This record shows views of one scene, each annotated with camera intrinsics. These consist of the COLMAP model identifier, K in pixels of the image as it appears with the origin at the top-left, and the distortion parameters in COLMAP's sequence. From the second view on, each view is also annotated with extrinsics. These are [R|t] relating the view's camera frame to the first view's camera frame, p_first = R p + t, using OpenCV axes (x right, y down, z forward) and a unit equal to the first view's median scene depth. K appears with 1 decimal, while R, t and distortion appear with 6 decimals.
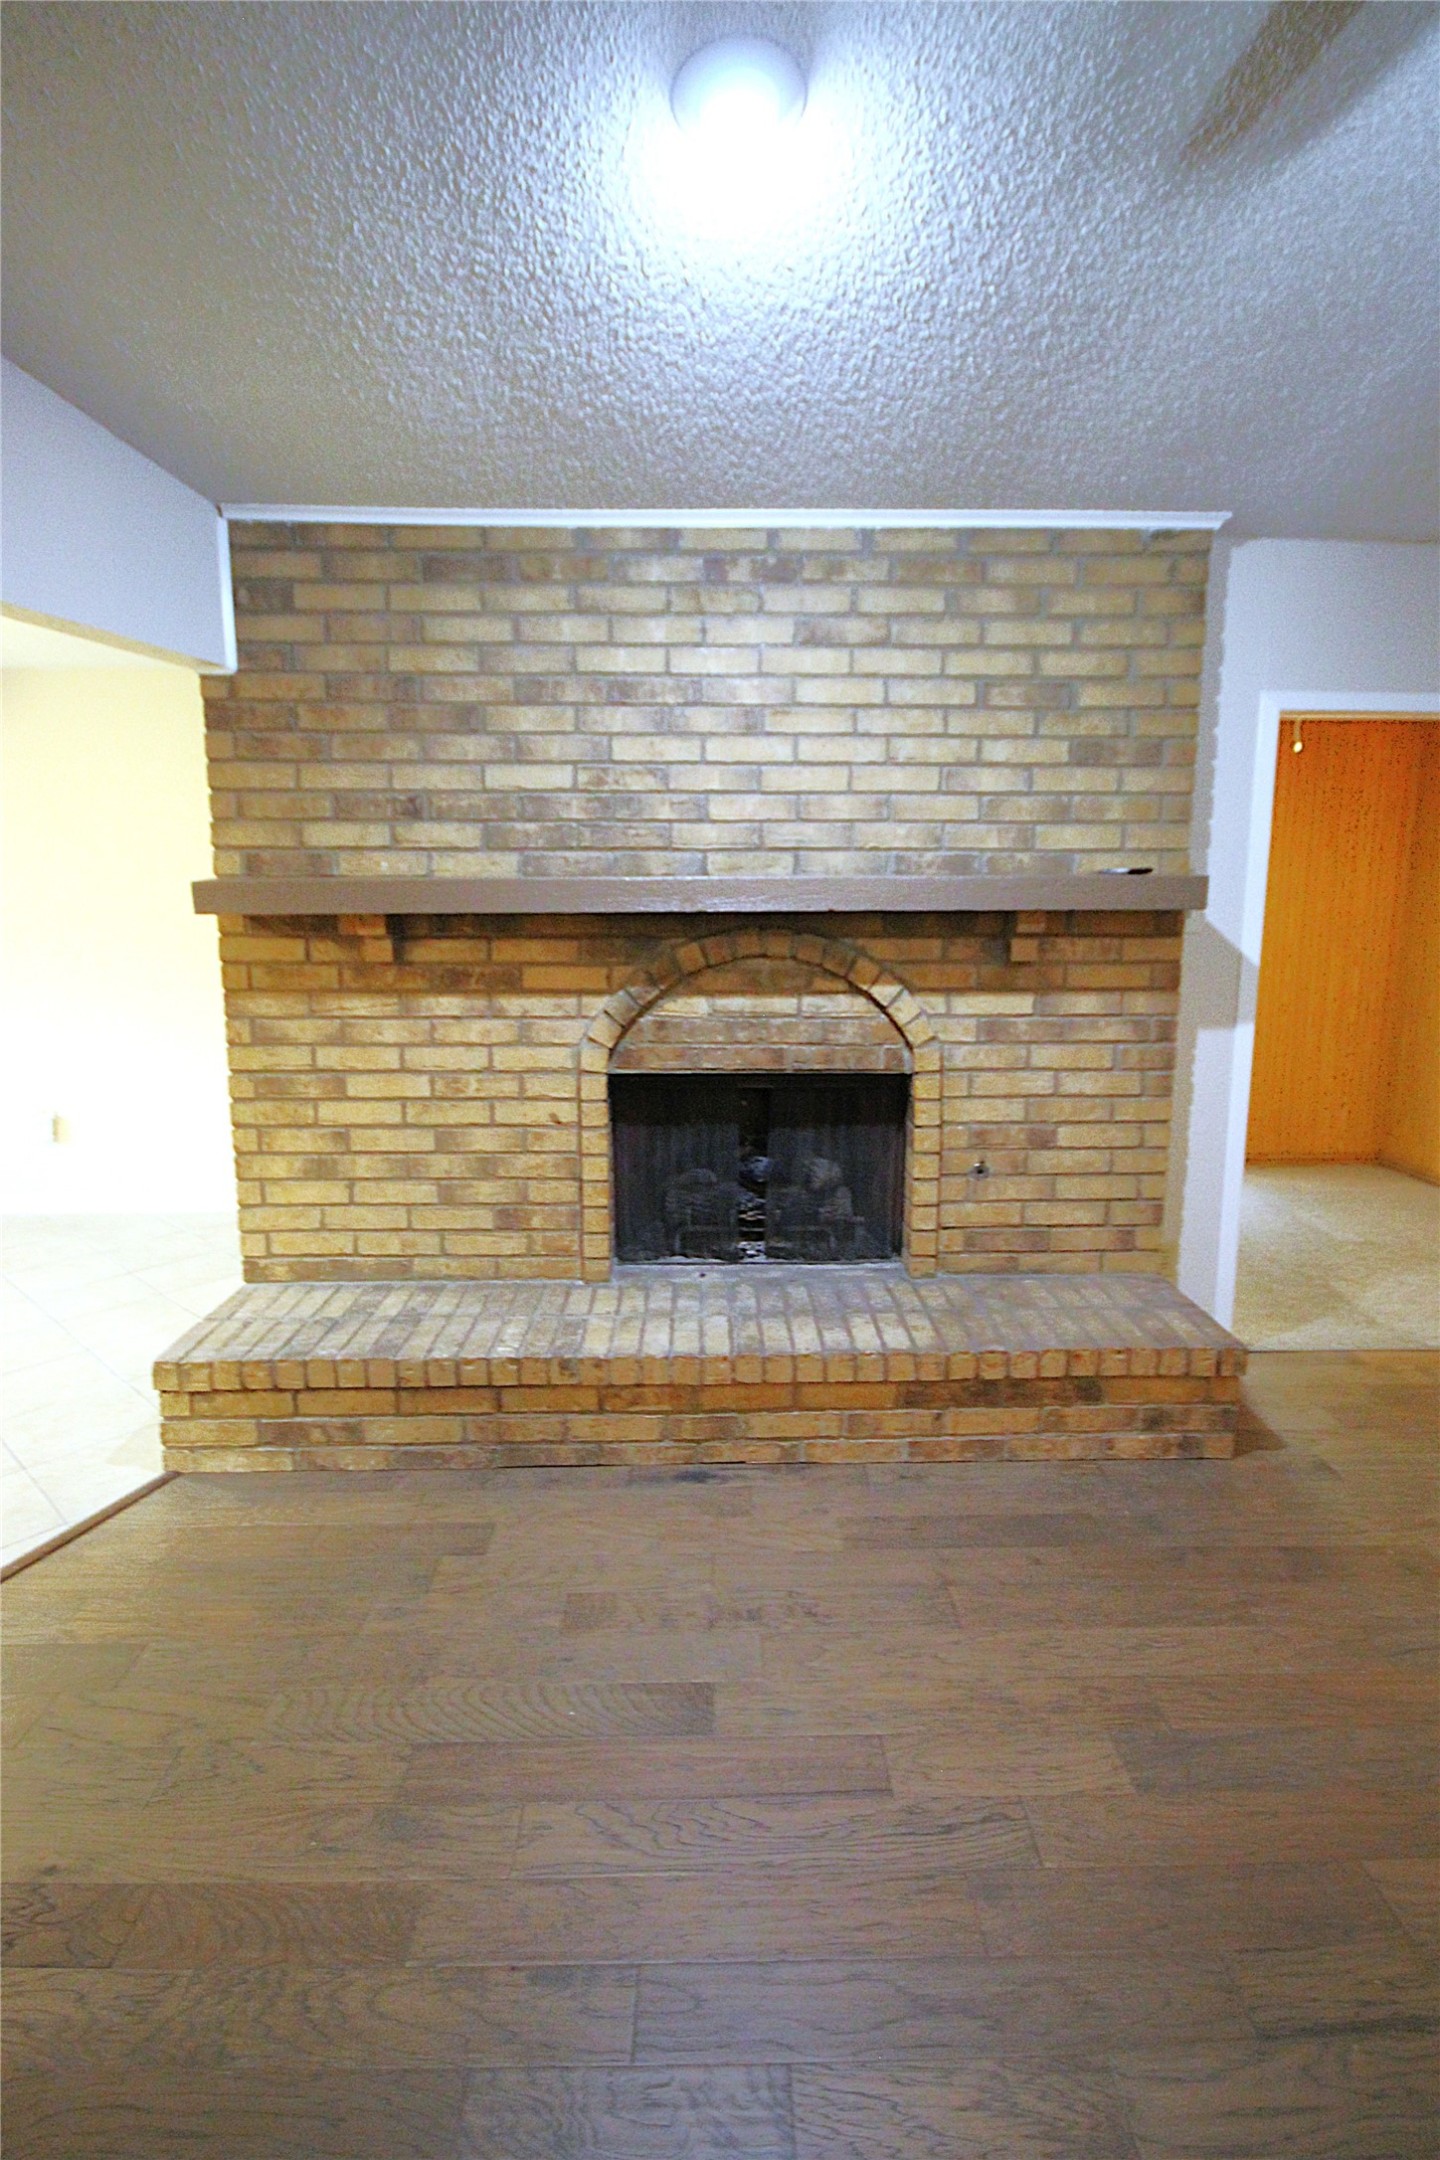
lens RADIAL K [[1034.4, 0, 731.3], [0, 1034.4, 1047.3], [0, 0, 1]] dist [-0.003562, 0.001696]
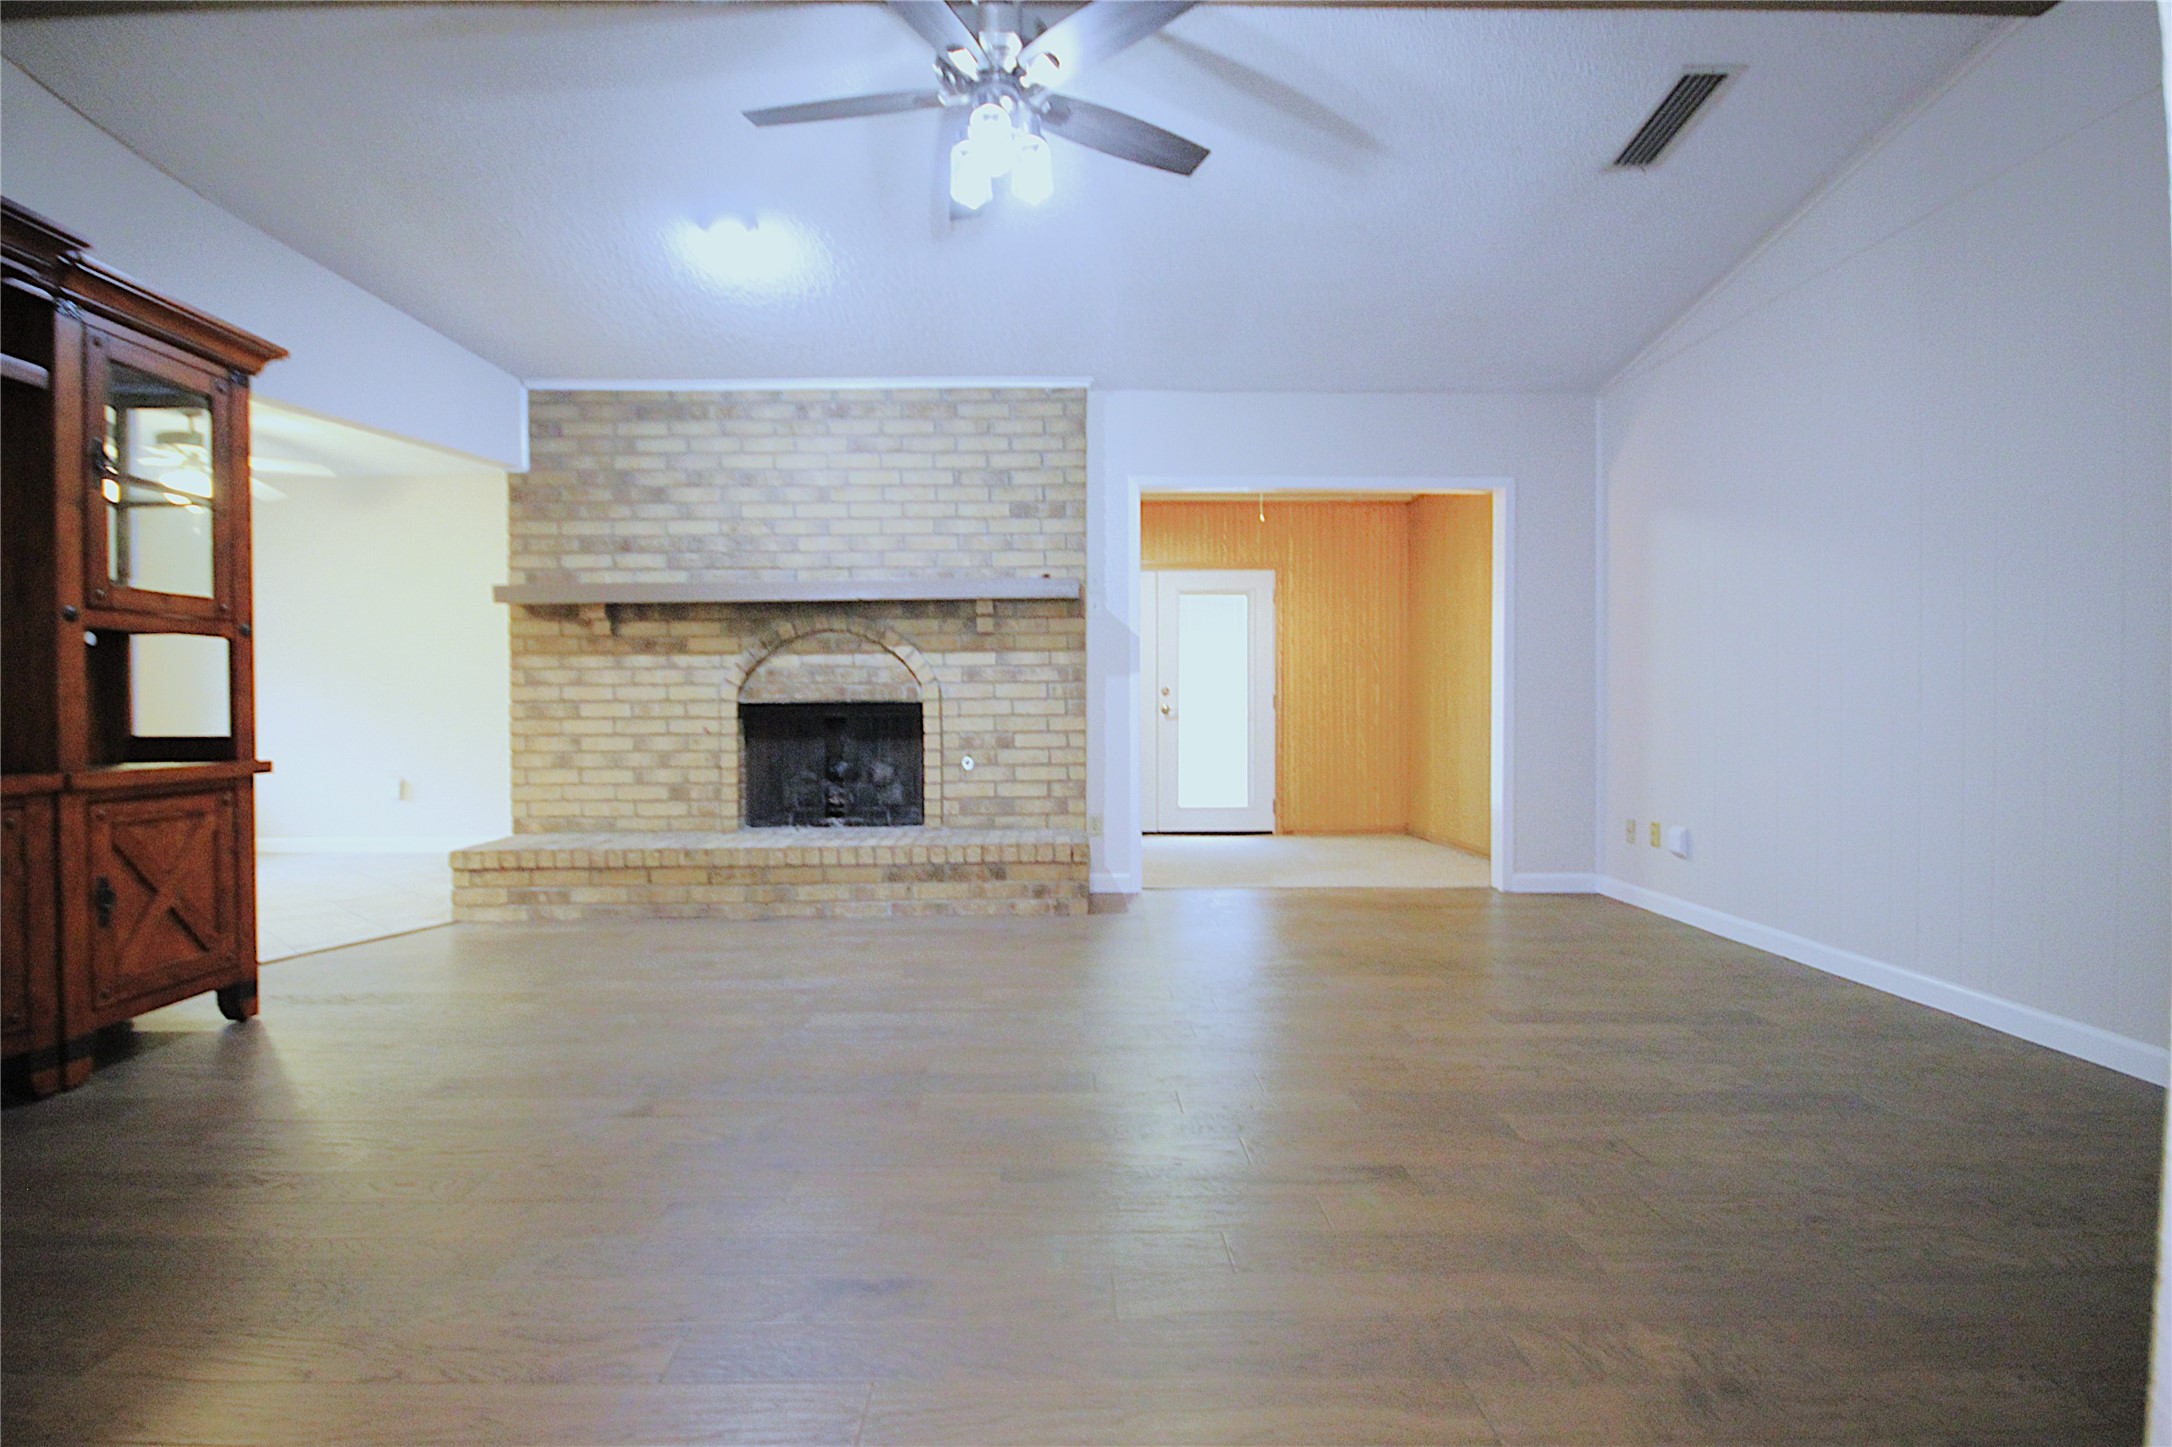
lens RADIAL K [[1040.2, 0, 1065.1], [0, 1040.2, 717.2], [0, 0, 1]] dist [-0.003562, 0.001696]
pose [[0.999861, -0.007016, -0.015153, 0.441708], [0.004922, 0.990959, -0.134071, 0.283558], [0.015957, 0.133978, 0.990856, -0.654832]]
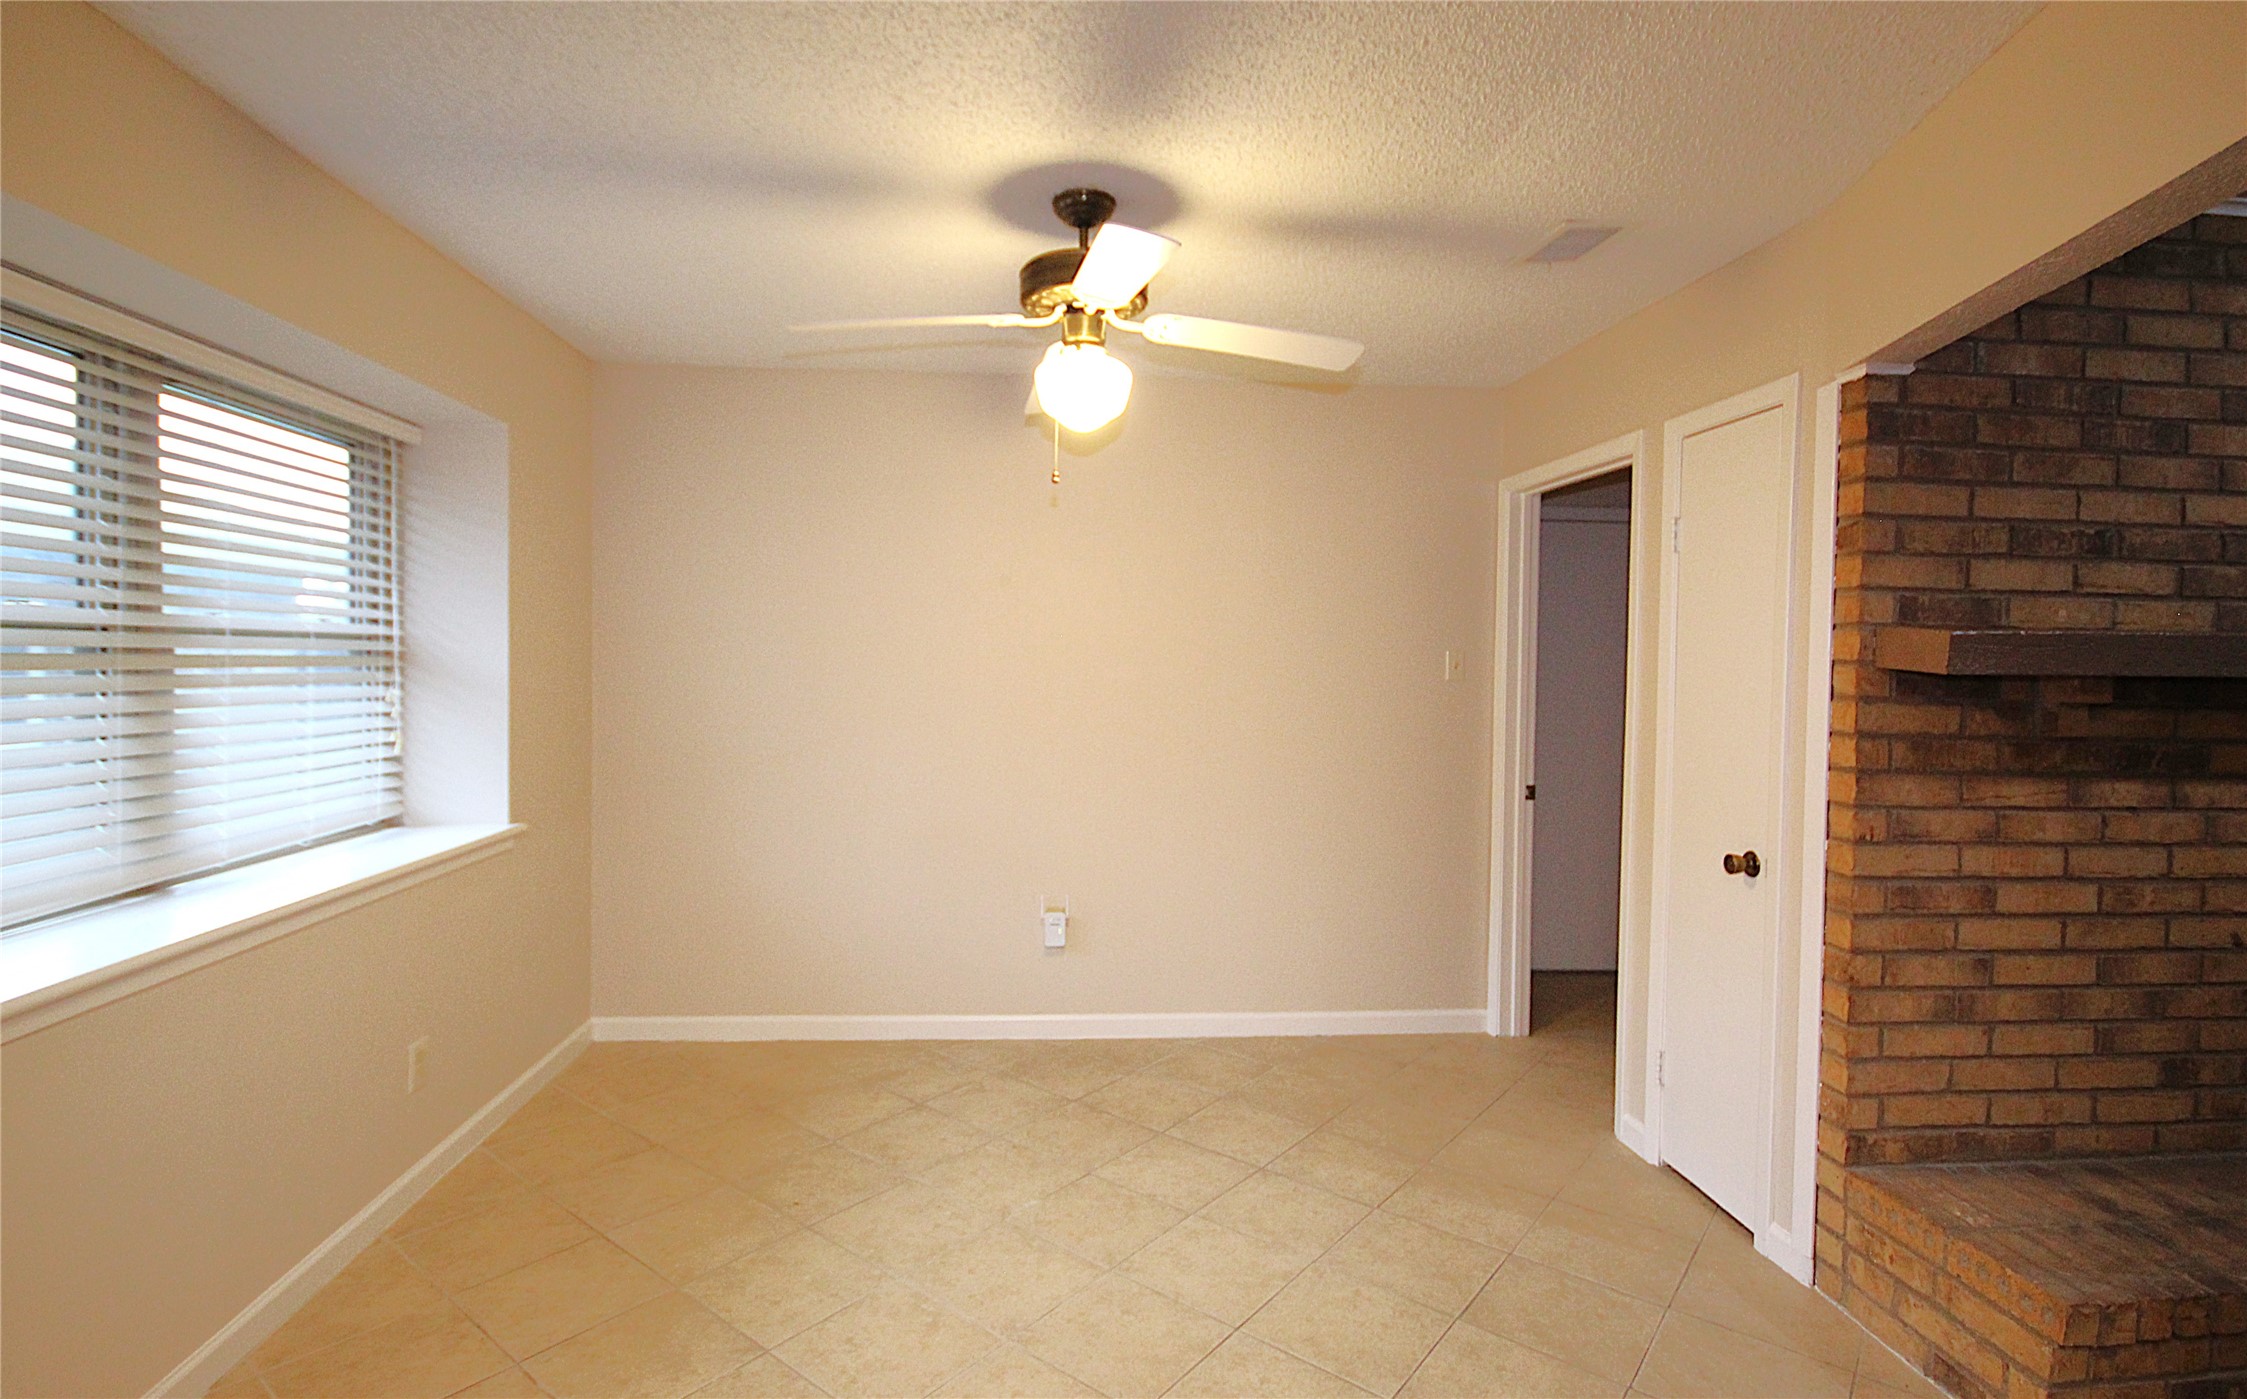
lens RADIAL K [[1095.6, 0, 1120.8], [0, 1095.6, 696.1], [0, 0, 1]] dist [-0.011639, -0.002310]
pose [[0.998889, 0.012419, 0.045467, -1.089234], [-0.006706, 0.992295, -0.123719, -0.007469], [-0.046653, 0.123277, 0.991275, 0.221780]]
